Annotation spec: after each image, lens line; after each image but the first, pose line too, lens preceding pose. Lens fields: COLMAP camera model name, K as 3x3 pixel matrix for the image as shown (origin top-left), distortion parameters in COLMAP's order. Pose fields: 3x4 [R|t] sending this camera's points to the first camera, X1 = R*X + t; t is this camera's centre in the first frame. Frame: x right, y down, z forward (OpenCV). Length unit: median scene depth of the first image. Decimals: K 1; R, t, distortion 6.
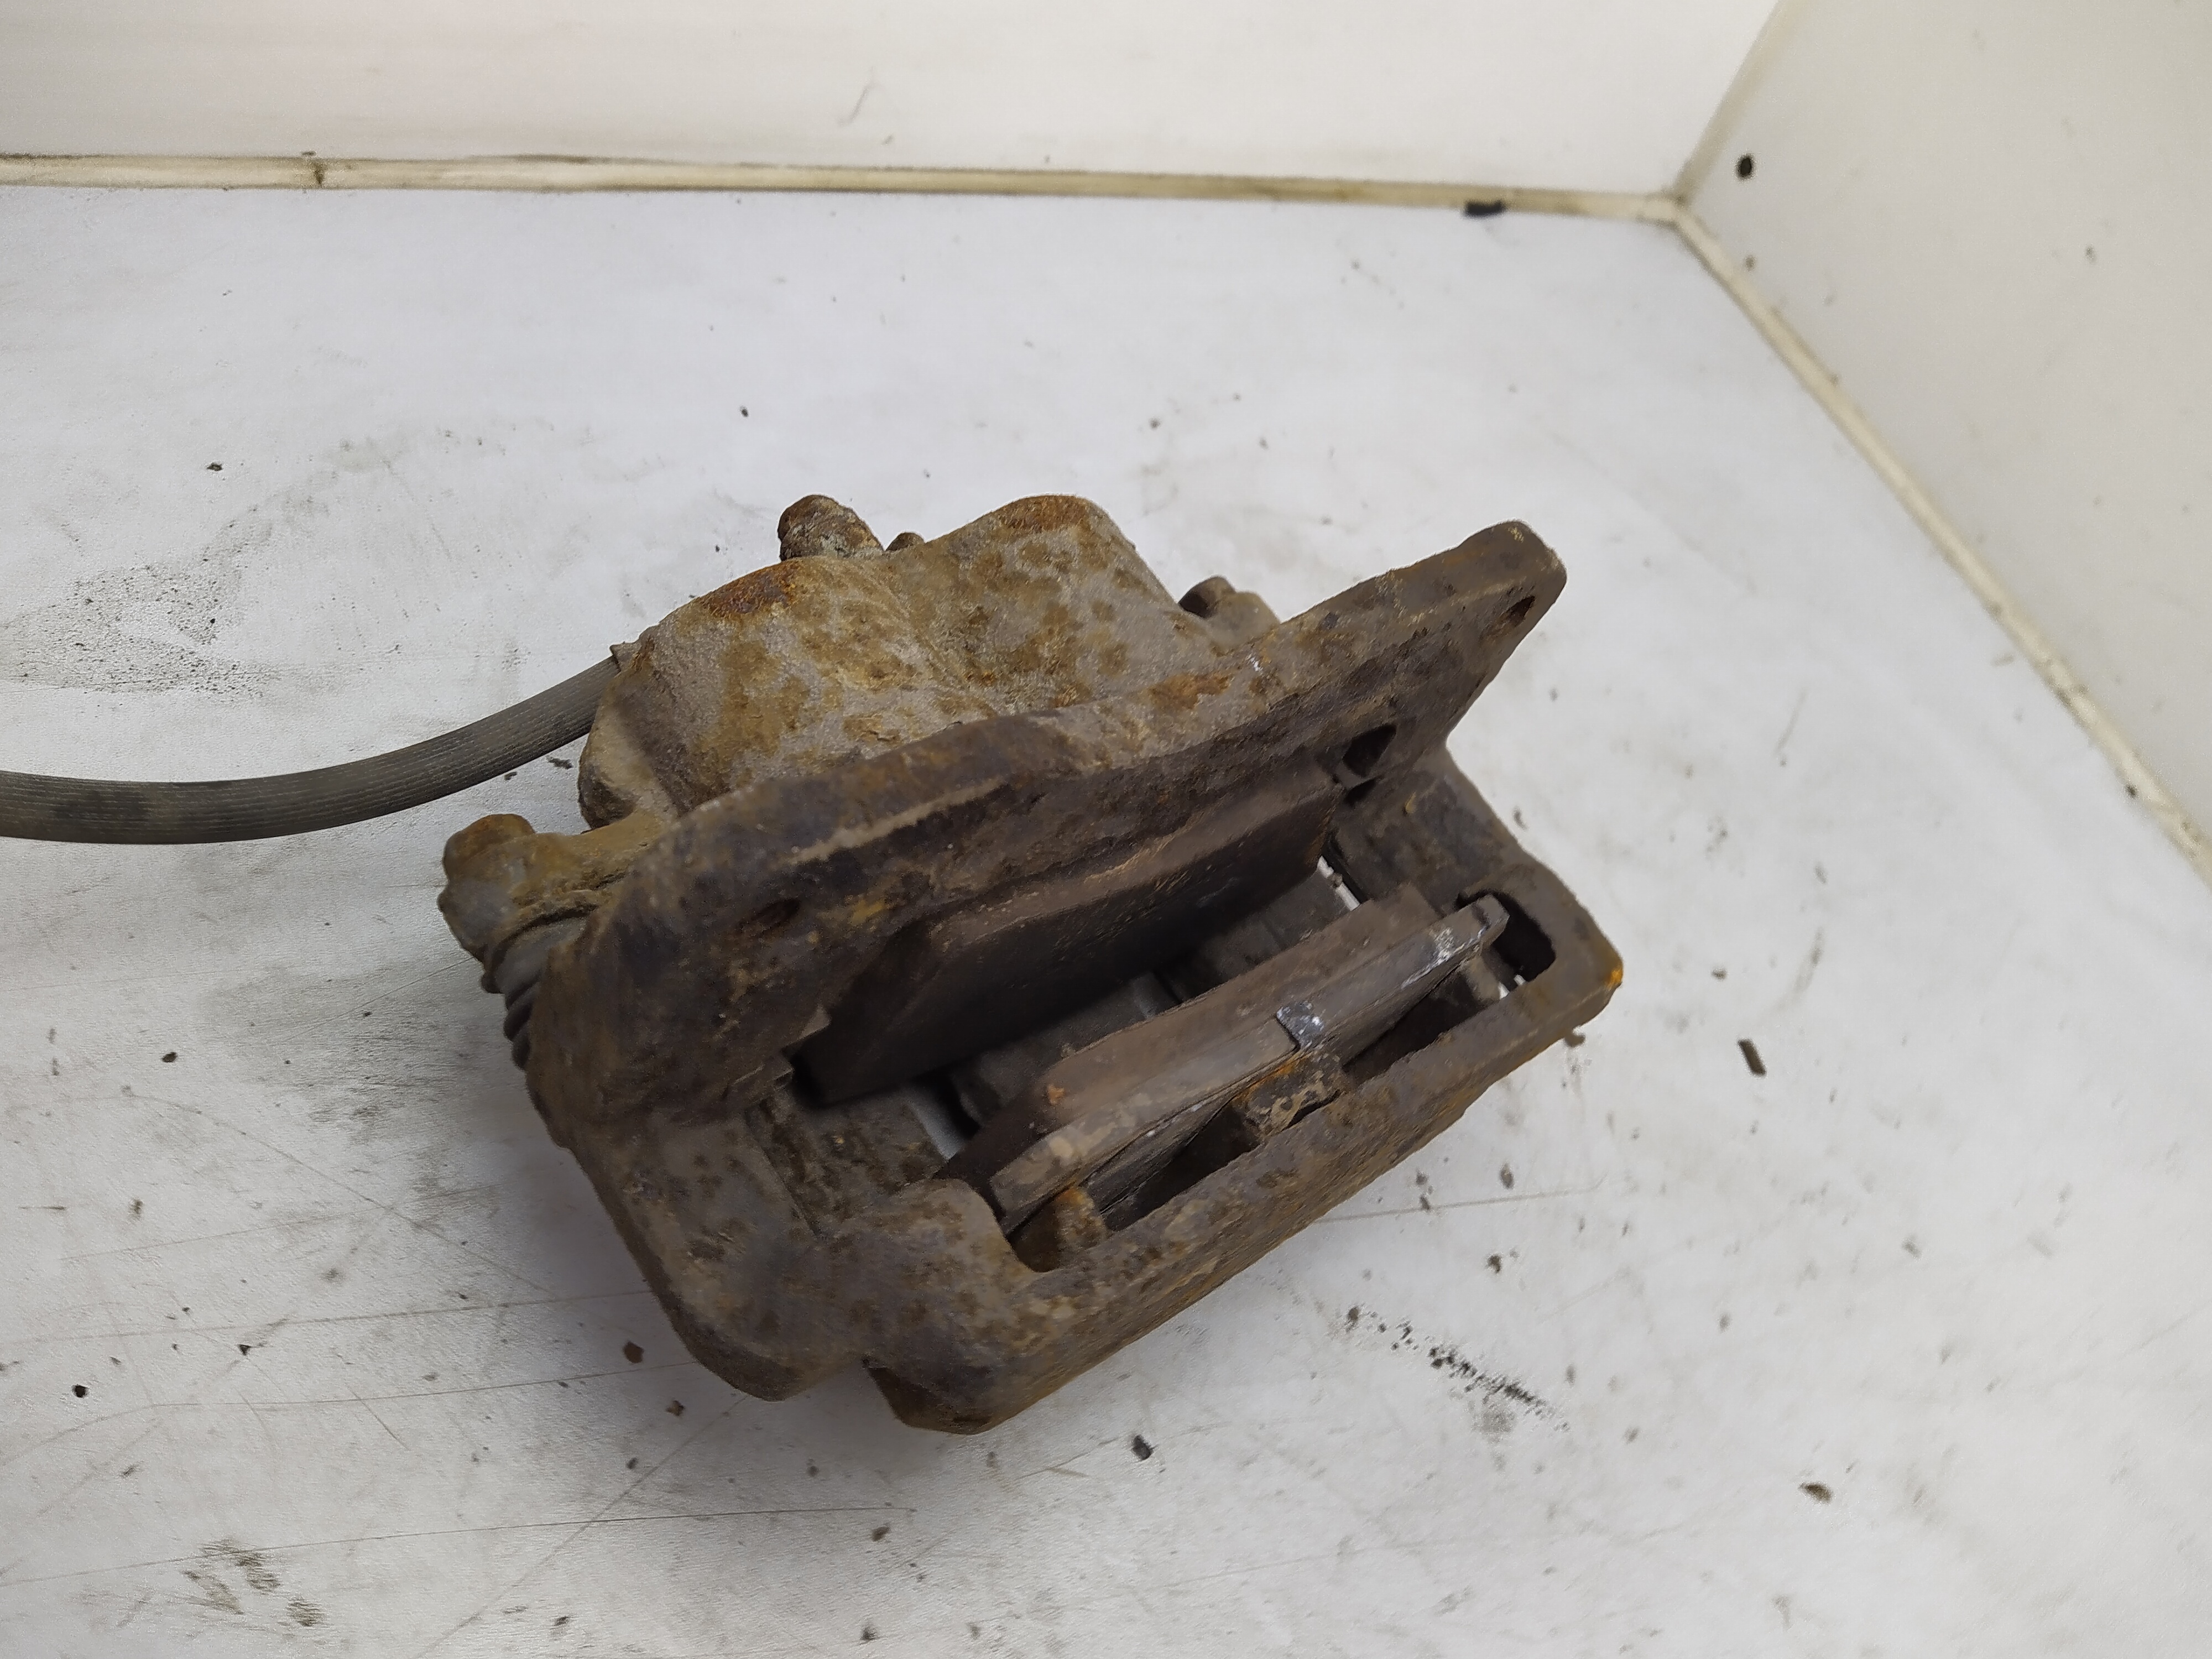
lens RADIAL K [[1831.0, 0, 1034.2], [0, 1831.0, 752.6], [0, 0, 1]] dist [0.054078, -0.103094]
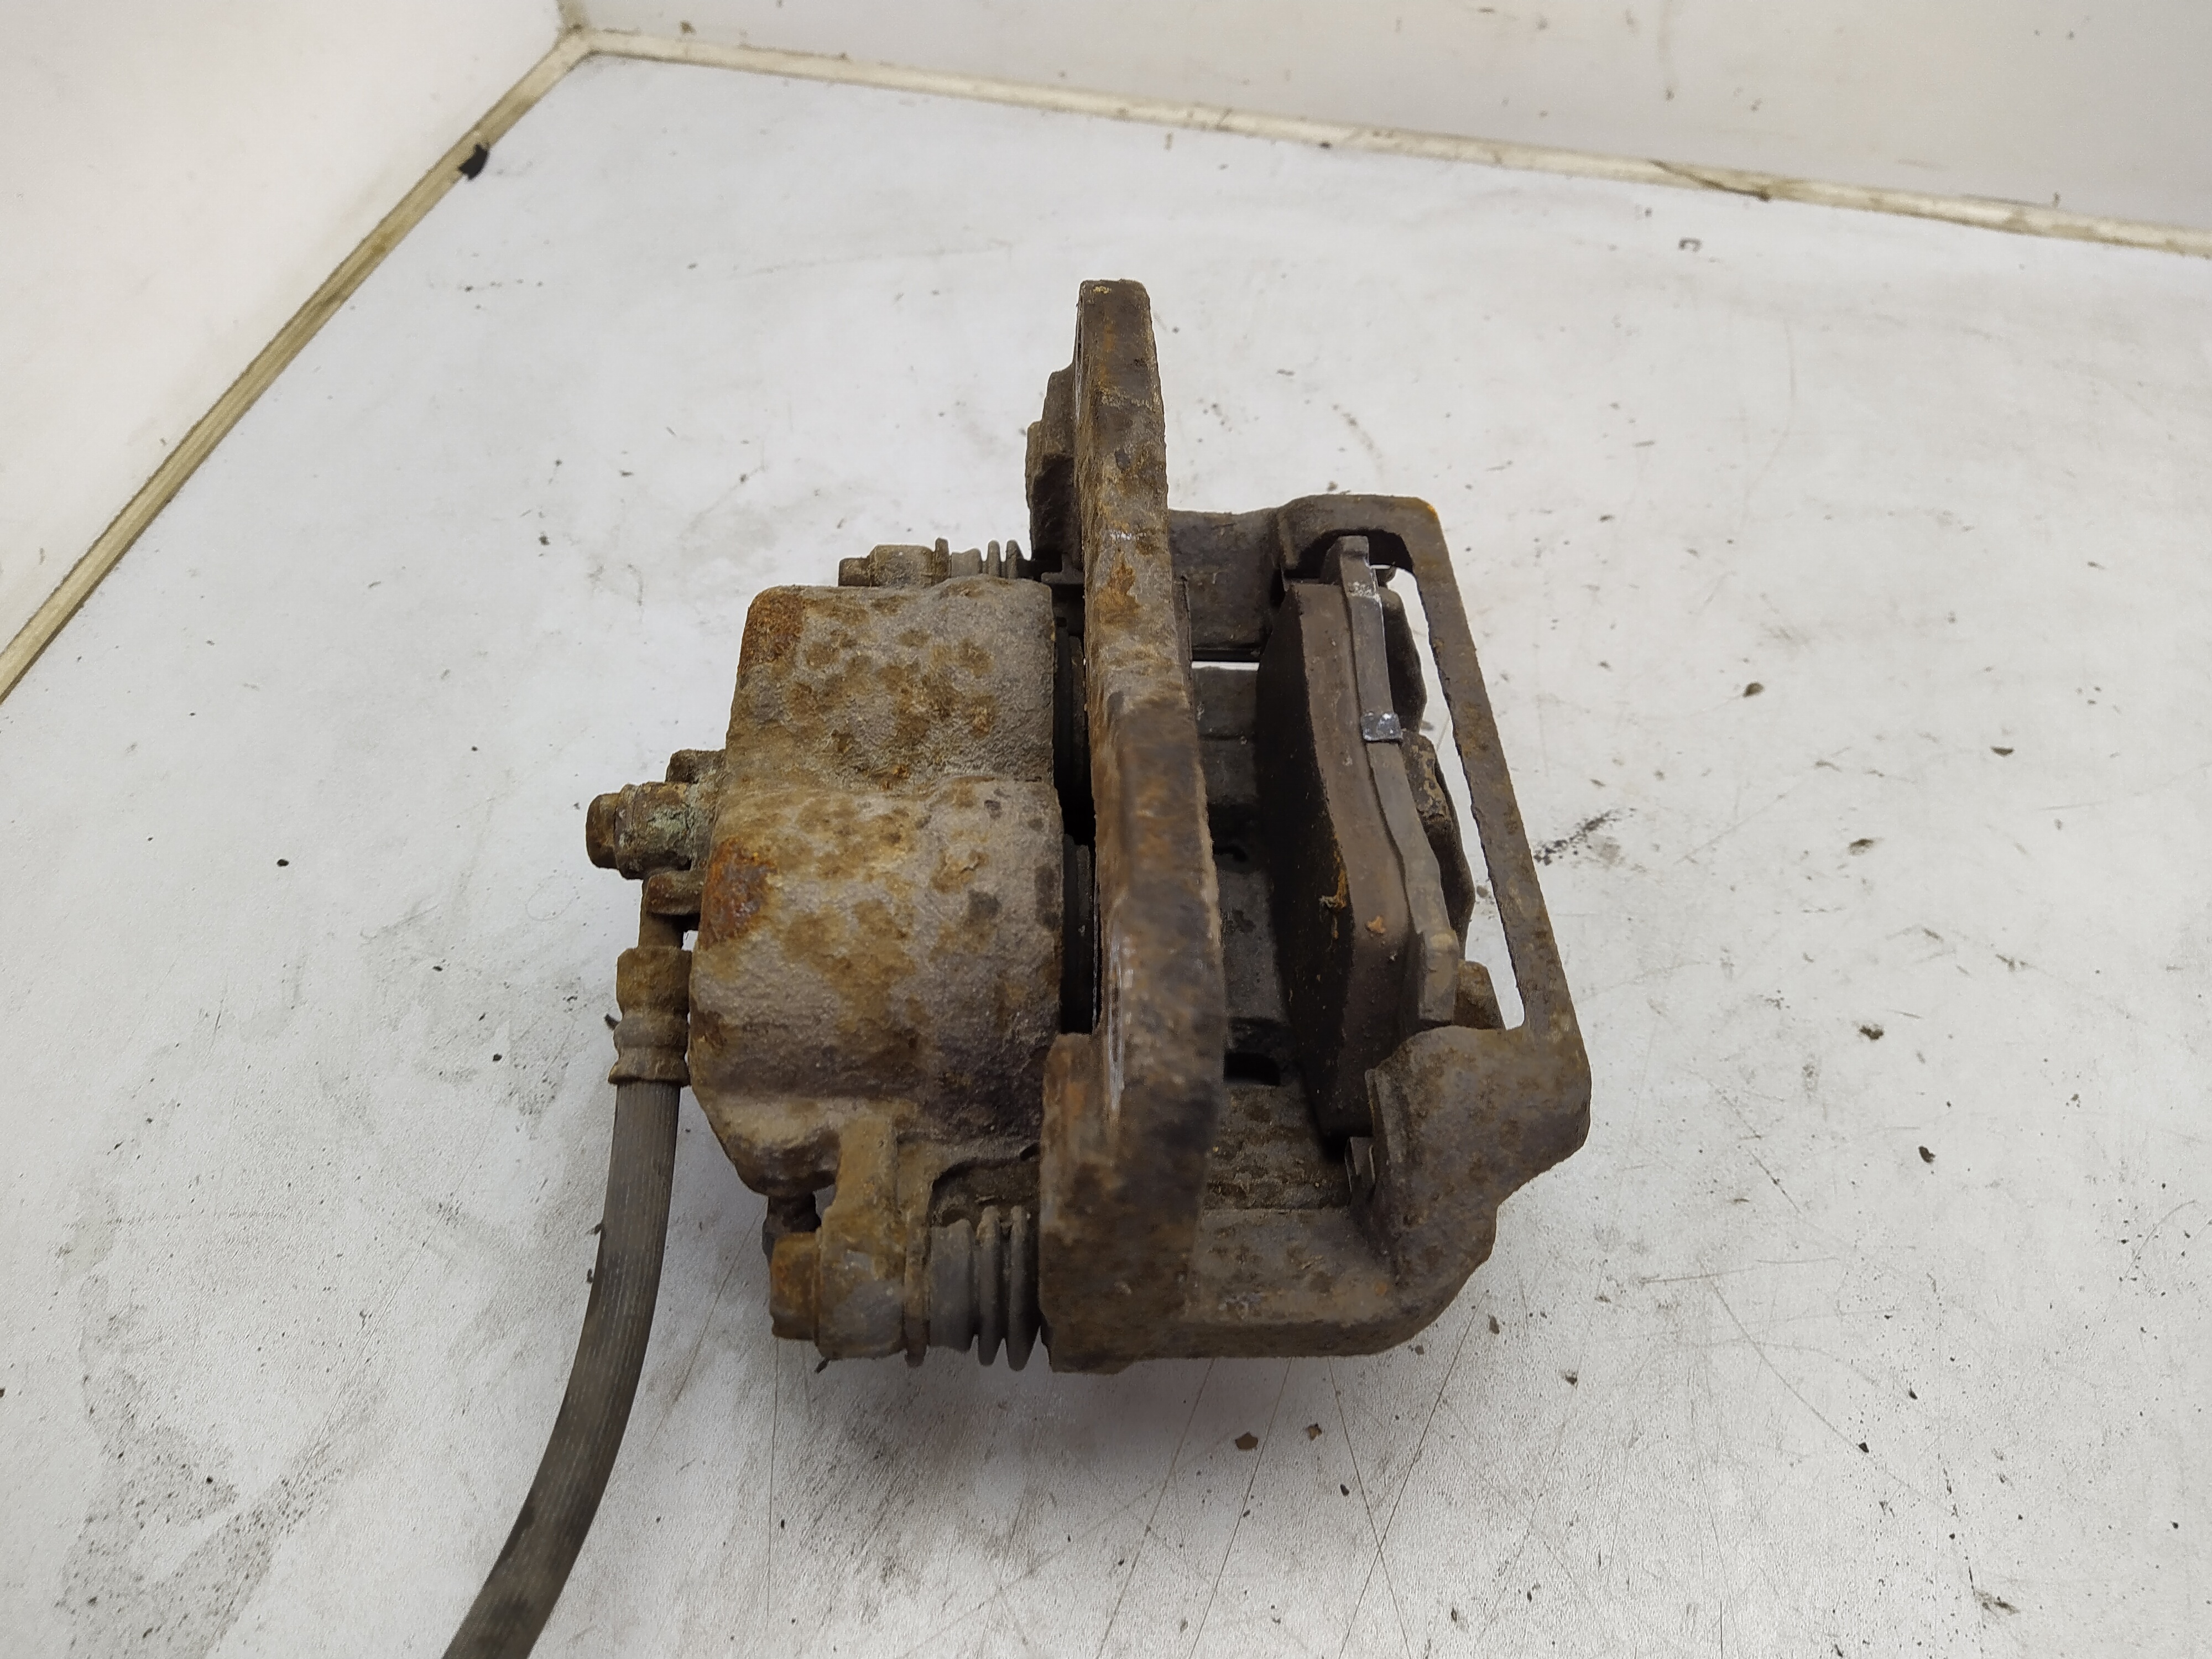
lens RADIAL K [[1831.0, 0, 1061.2], [0, 1831.0, 892.6], [0, 0, 1]] dist [0.054078, -0.103094]
pose [[0.540019, -0.782853, 0.309065, -0.345873], [0.731395, 0.618193, 0.287921, -0.229759], [-0.416461, 0.070566, 0.906411, 0.094274]]
